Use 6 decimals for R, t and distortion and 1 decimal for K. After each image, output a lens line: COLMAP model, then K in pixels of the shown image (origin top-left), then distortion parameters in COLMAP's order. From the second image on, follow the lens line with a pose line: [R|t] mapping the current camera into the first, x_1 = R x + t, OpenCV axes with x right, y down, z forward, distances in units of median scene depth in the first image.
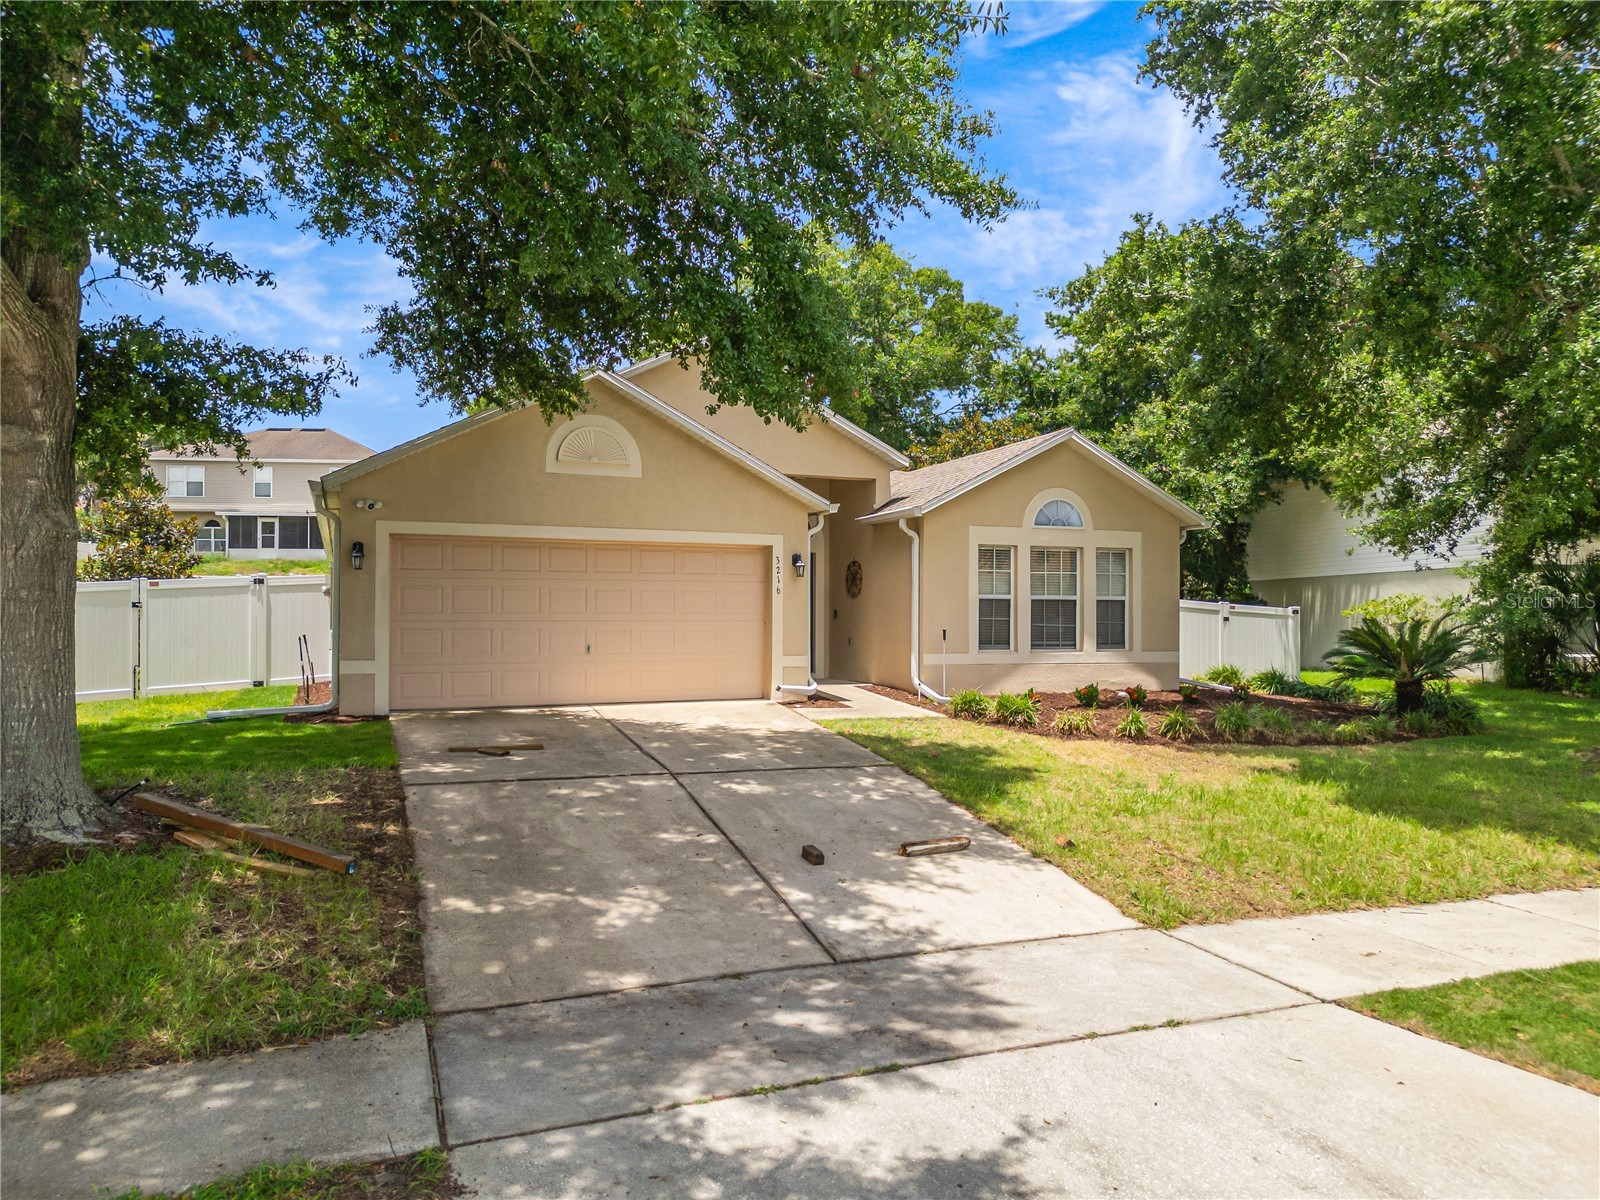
lens RADIAL K [[1153.4, 0, 800.0], [0, 1153.4, 600.0], [0, 0, 1]] dist [0.034704, -0.004739]
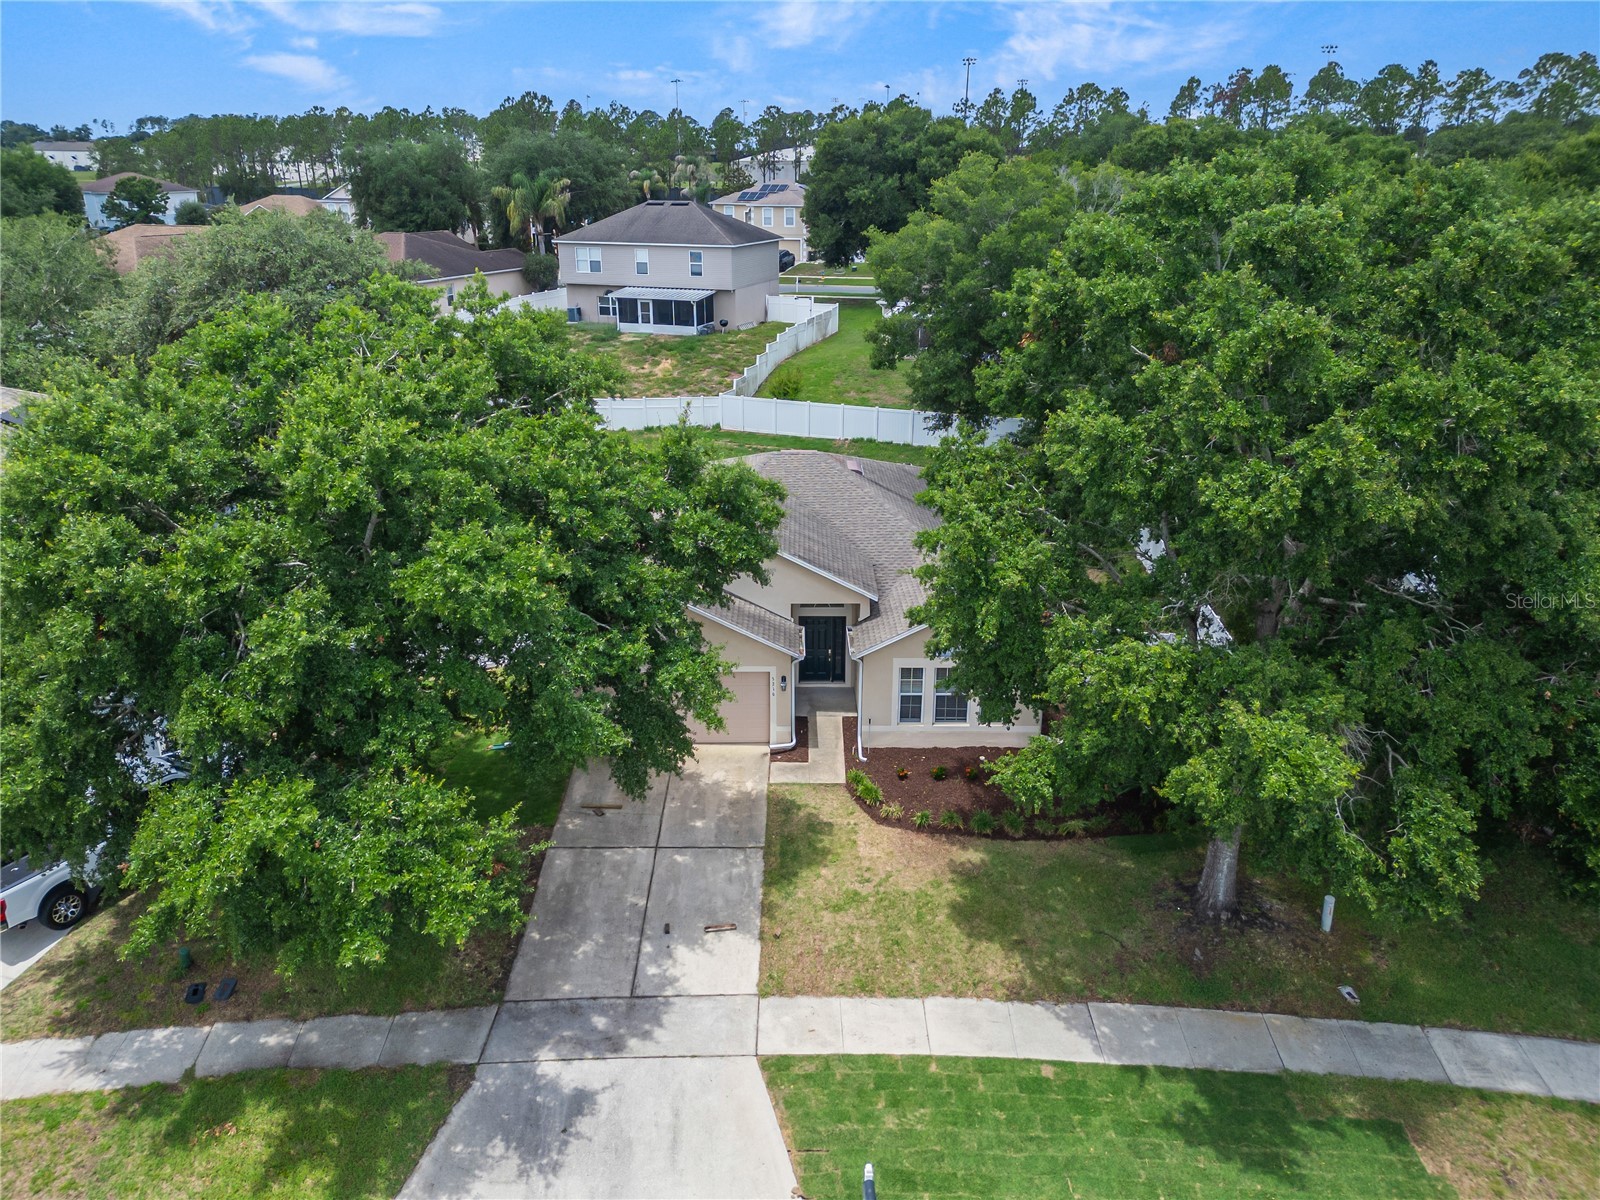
lens RADIAL K [[1153.4, 0, 800.0], [0, 1153.4, 600.0], [0, 0, 1]] dist [0.034704, -0.004739]
pose [[0.928614, 0.132208, -0.346694, 0.606353], [0.010961, 0.924186, 0.381786, -0.805810], [0.370885, -0.358332, 0.856763, -0.480575]]
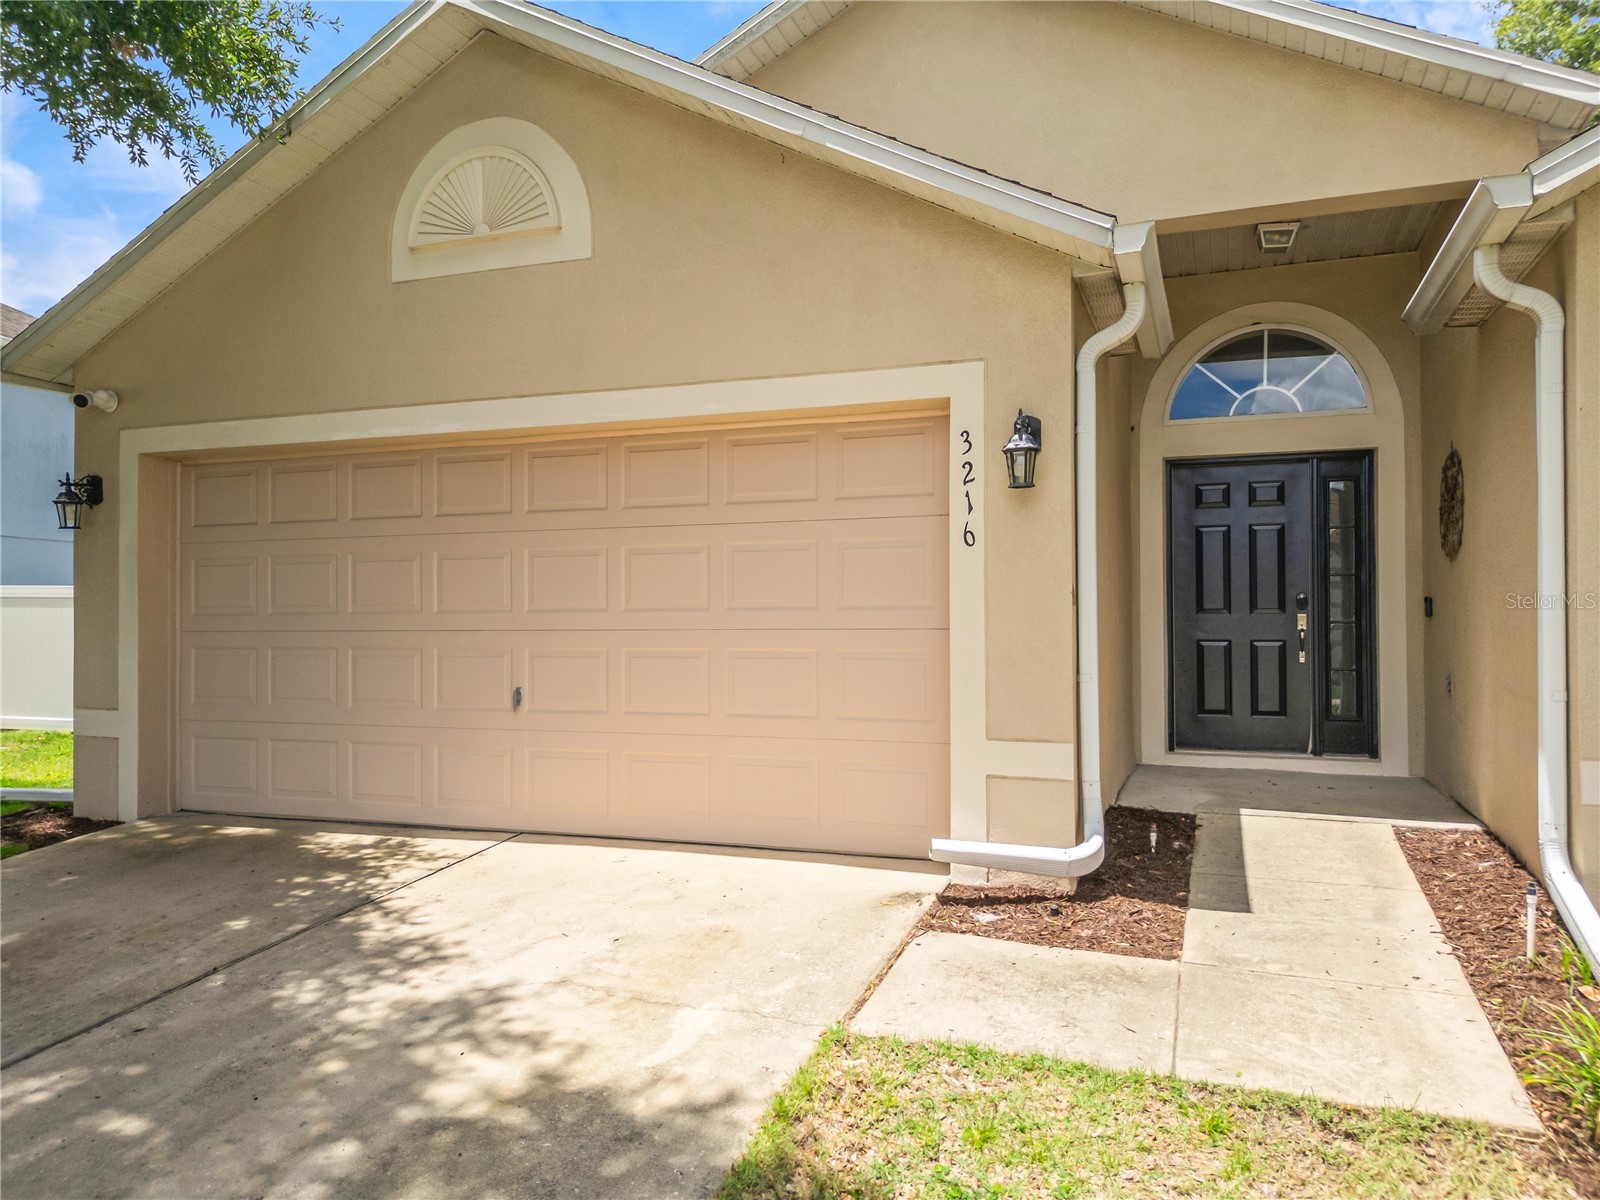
lens RADIAL K [[1132.0, 0, 802.4], [0, 1132.0, 602.5], [0, 0, 1]] dist [0.068799, -0.061512]
pose [[0.736624, -0.014467, -0.676148, 0.153283], [0.017615, 0.999842, -0.002202, 0.009508], [0.676073, -0.010289, 0.736763, 0.696123]]
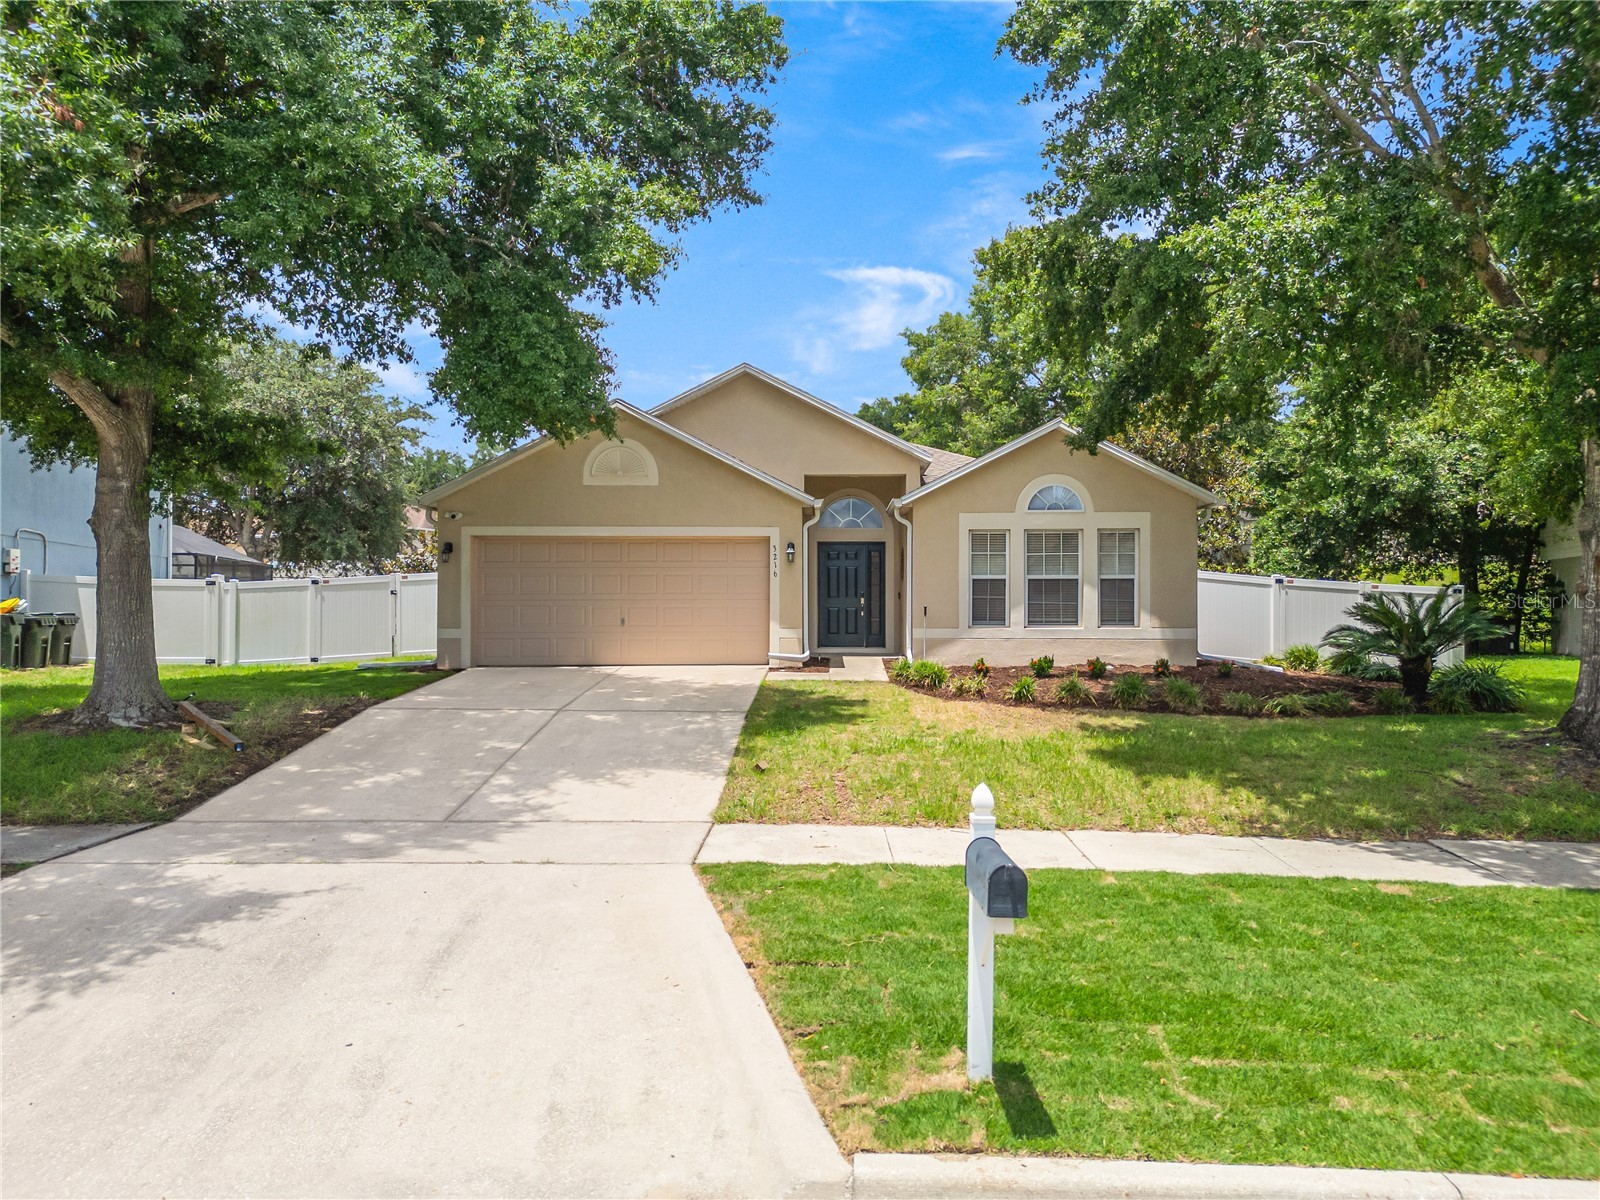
lens RADIAL K [[1121.4, 0, 807.3], [0, 1121.4, 603.2], [0, 0, 1]] dist [0.088302, -0.101156]
pose [[0.918083, -0.007184, -0.396324, 0.449042], [0.009291, 0.999951, 0.003398, 0.017601], [0.396280, -0.006802, 0.918105, -0.053617]]
